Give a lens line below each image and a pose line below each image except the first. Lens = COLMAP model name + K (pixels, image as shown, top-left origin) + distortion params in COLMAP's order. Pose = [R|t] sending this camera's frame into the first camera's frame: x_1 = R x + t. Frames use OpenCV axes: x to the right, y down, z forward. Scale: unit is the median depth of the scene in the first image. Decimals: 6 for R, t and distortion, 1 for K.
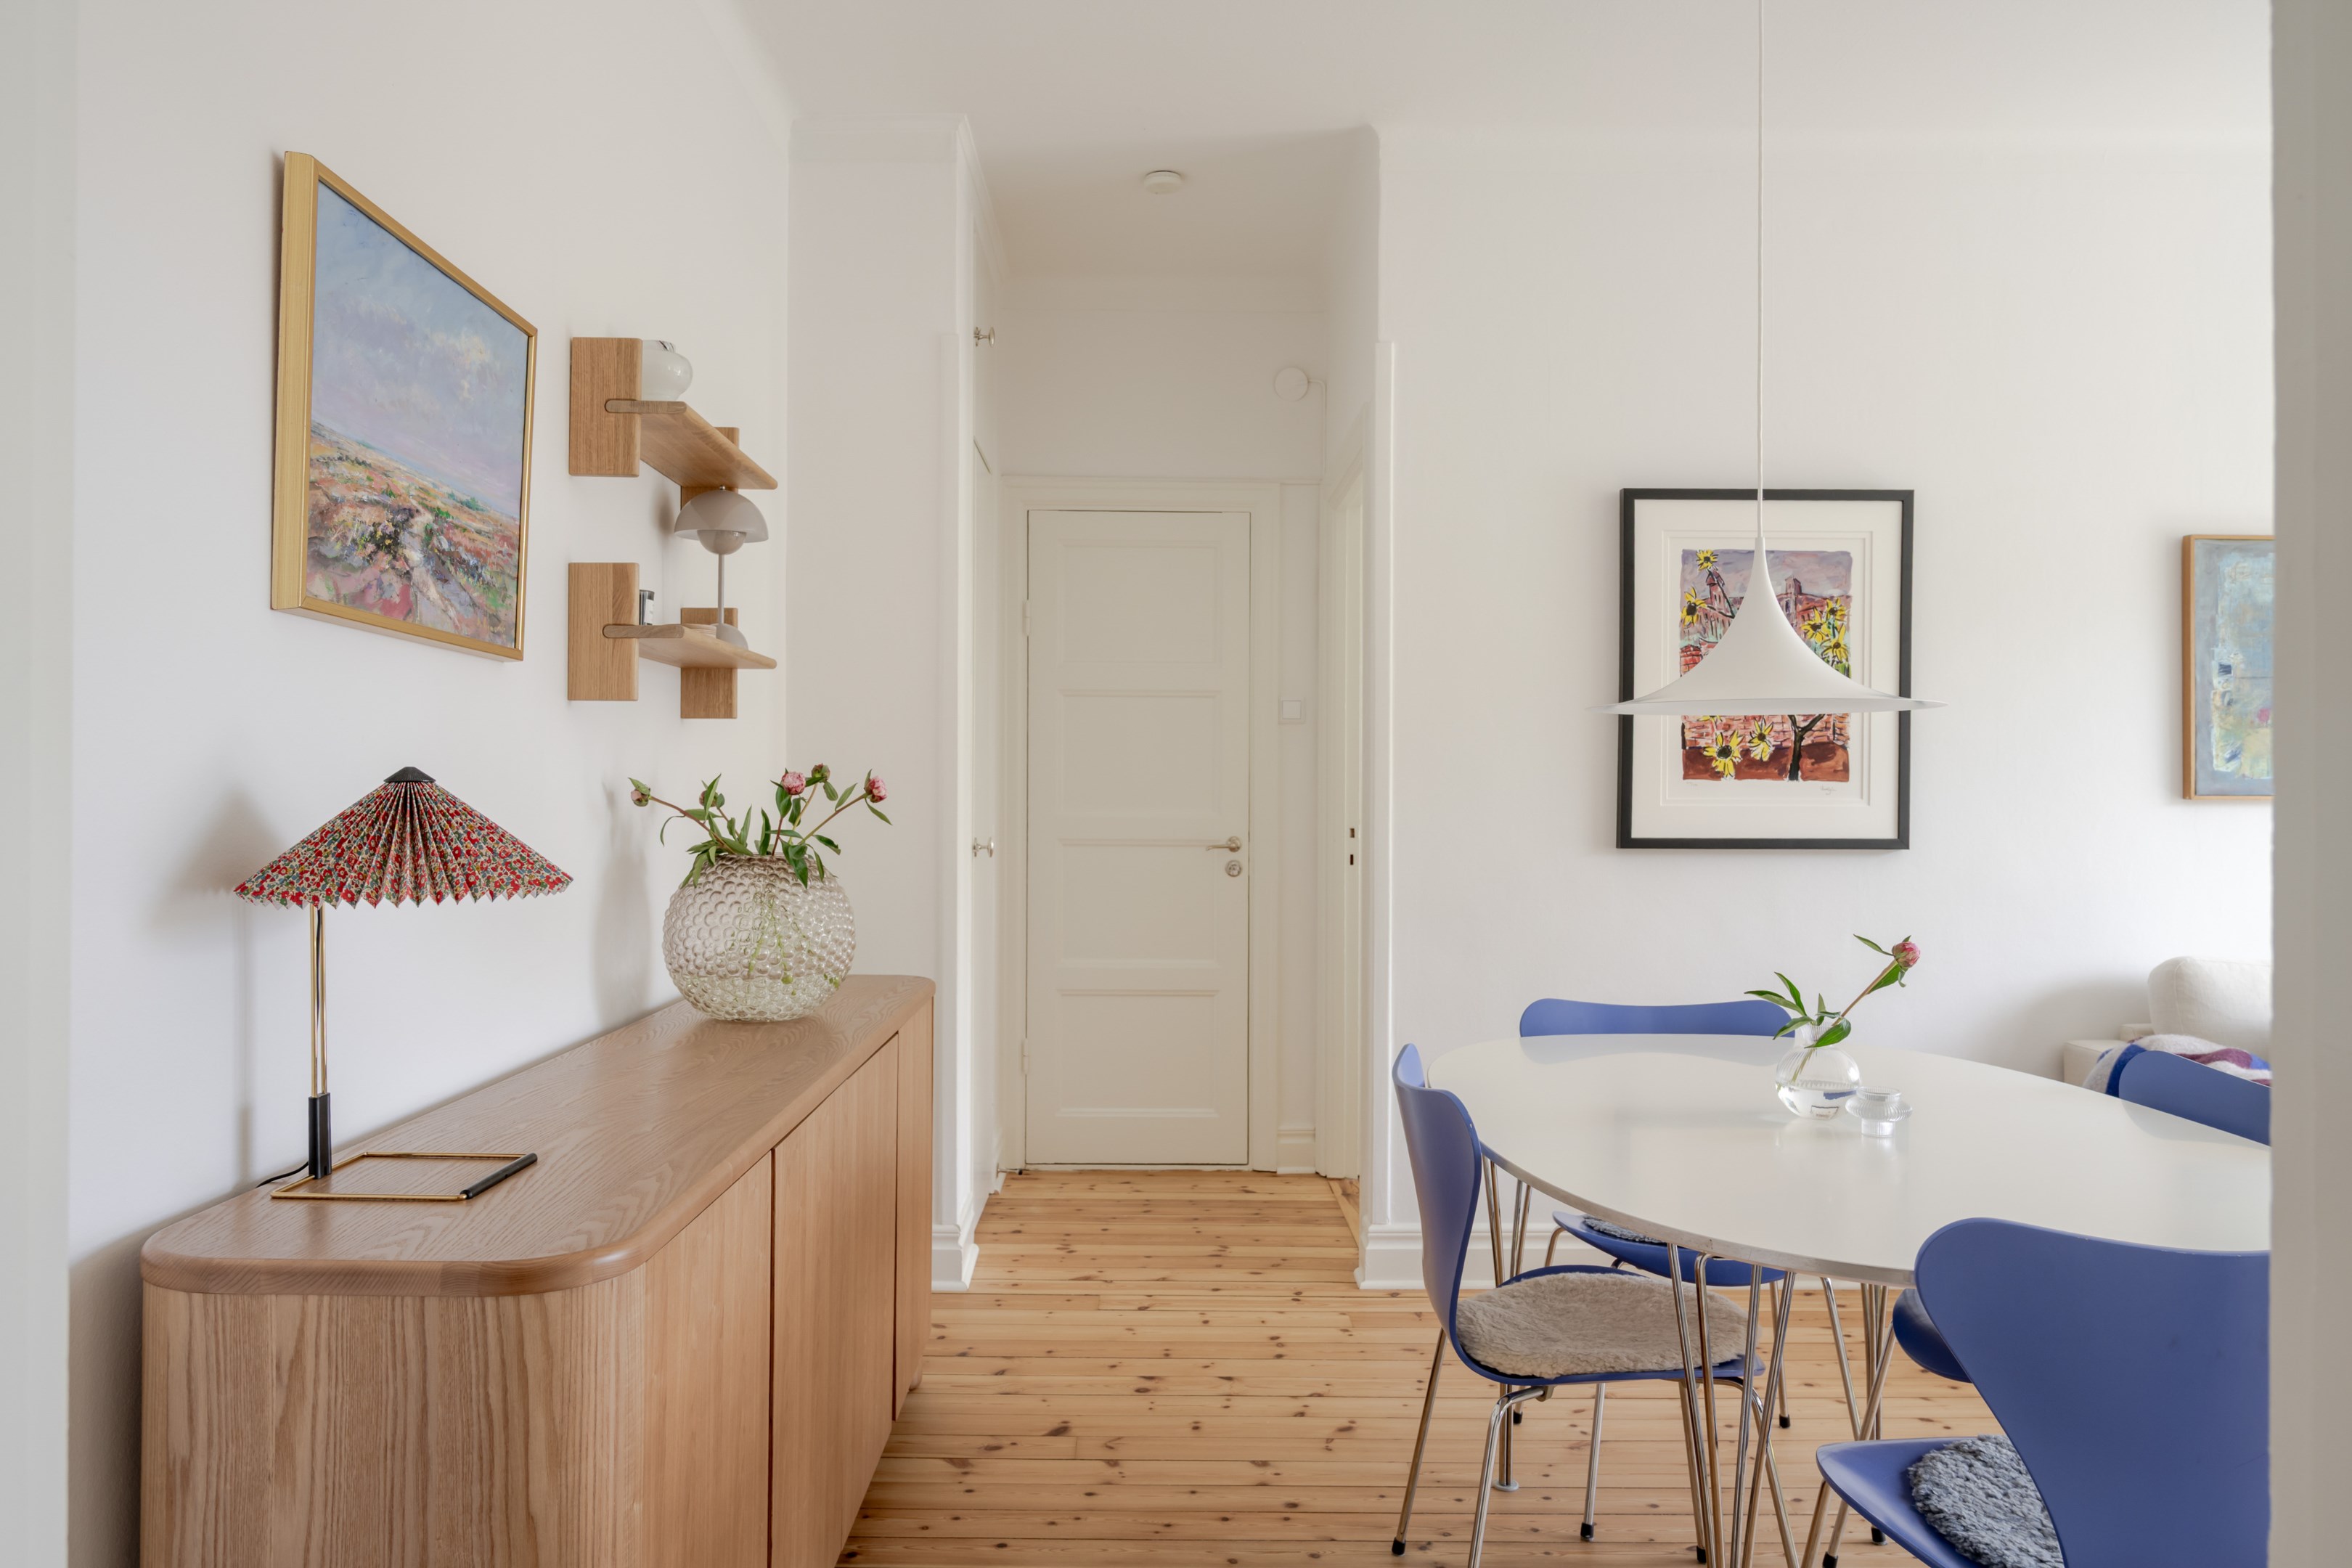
lens RADIAL K [[1648.2, 0, 1154.7], [0, 1648.2, 785.1], [0, 0, 1]] dist [-0.004085, 0.000960]
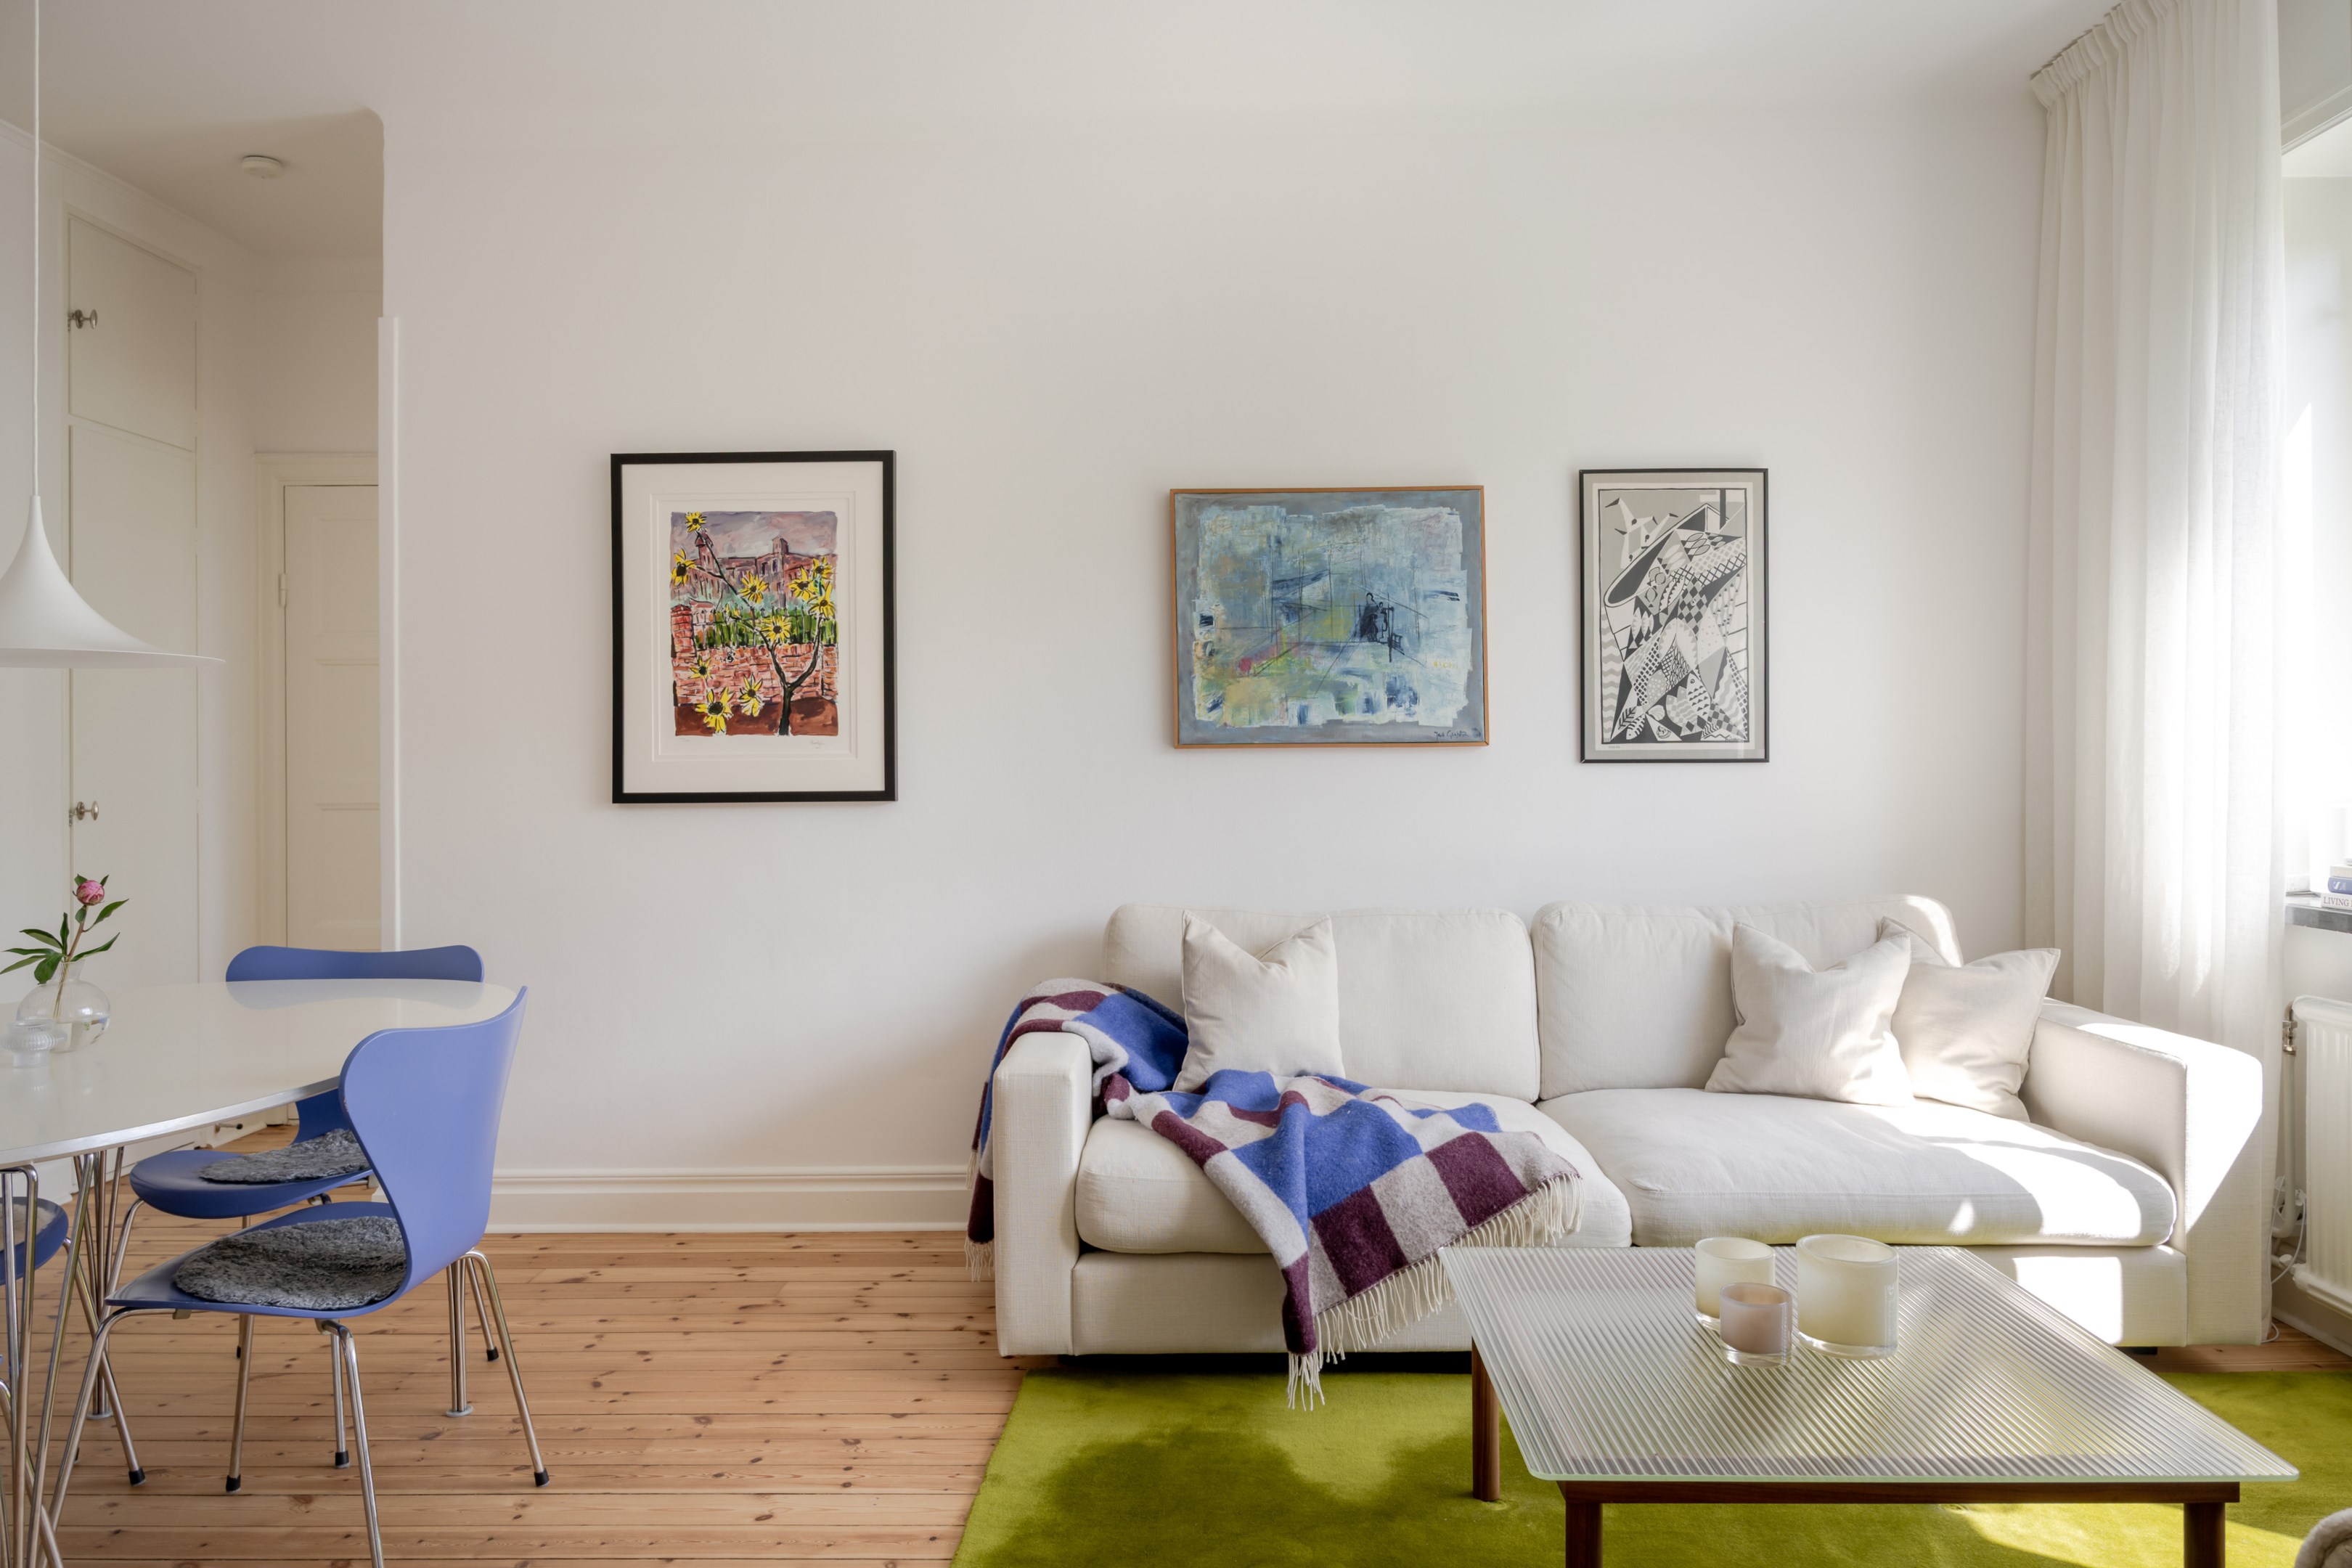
lens RADIAL K [[1617.7, 0, 1187.1], [0, 1617.7, 755.9], [0, 0, 1]] dist [-0.003204, 0.005441]
pose [[0.999609, -0.012872, -0.024803, 0.664365], [0.012832, 0.999916, -0.001792, 0.015152], [0.024824, 0.001473, 0.999691, -0.001465]]
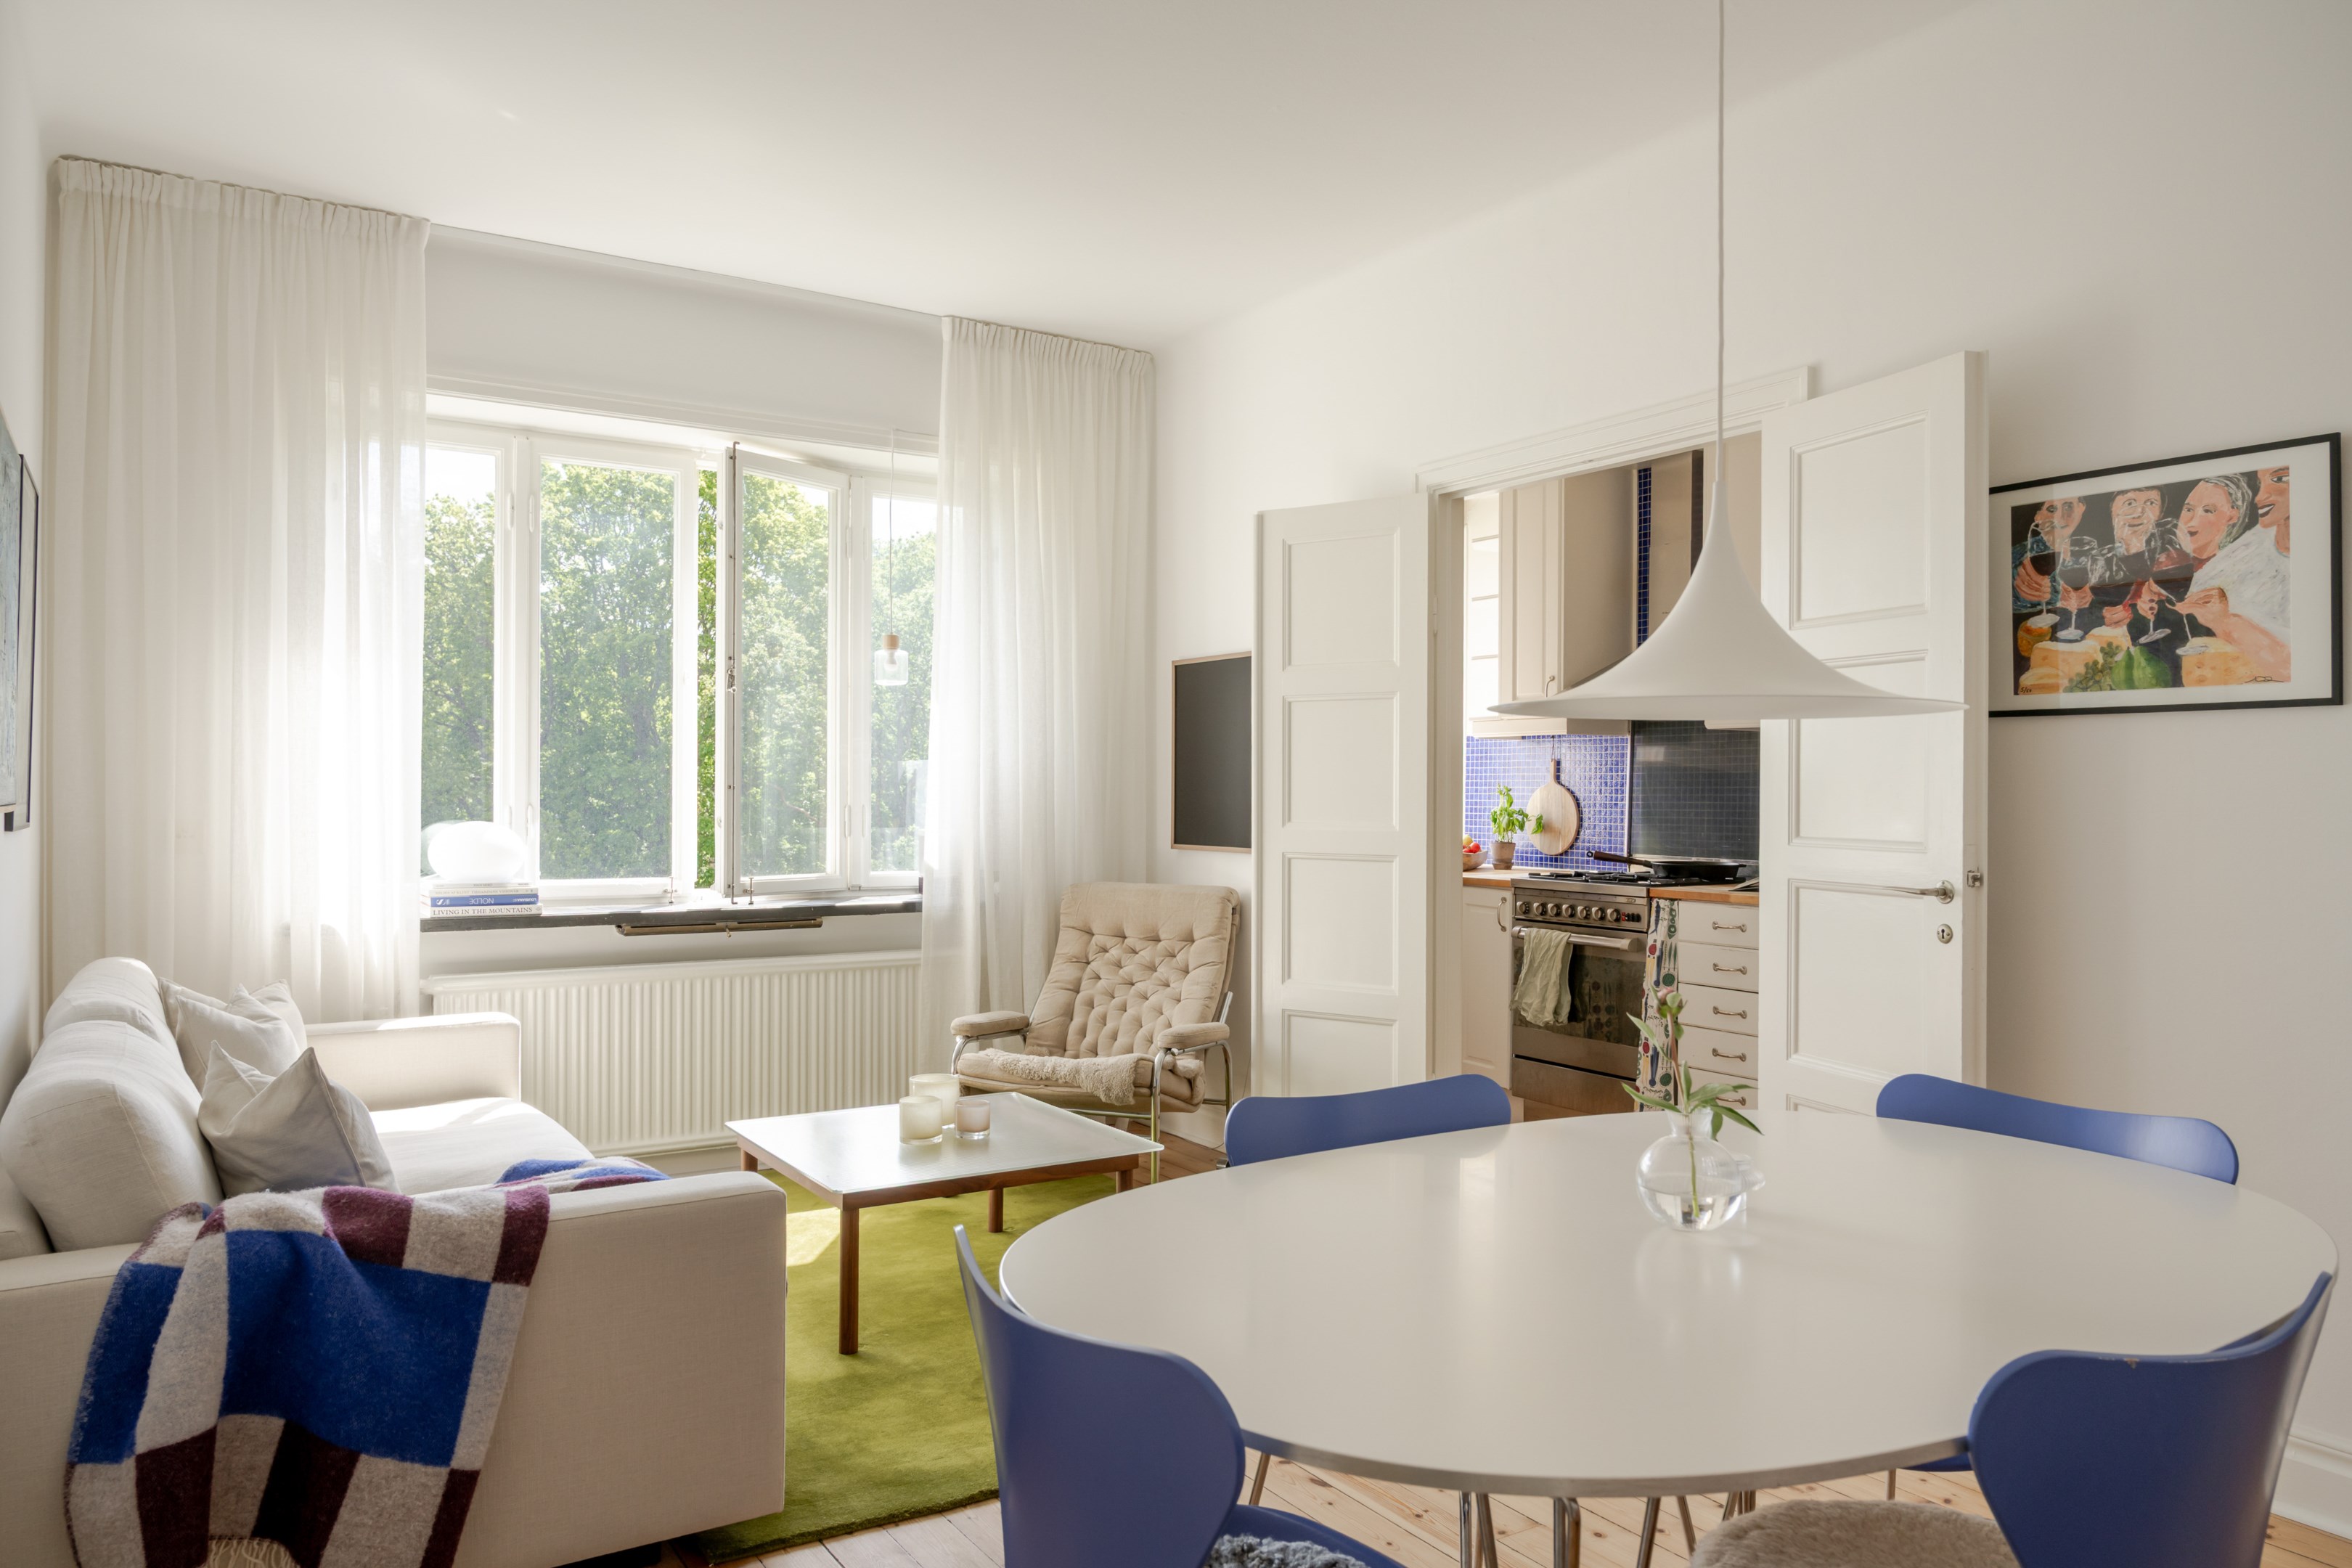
lens RADIAL K [[1581.7, 0, 1175.9], [0, 1581.7, 789.7], [0, 0, 1]] dist [-0.001219, -0.000268]
pose [[-0.531674, -0.006038, 0.846928, -0.058839], [-0.008915, 0.999959, 0.001532, -0.005134], [-0.846902, -0.006736, -0.531706, 0.938595]]
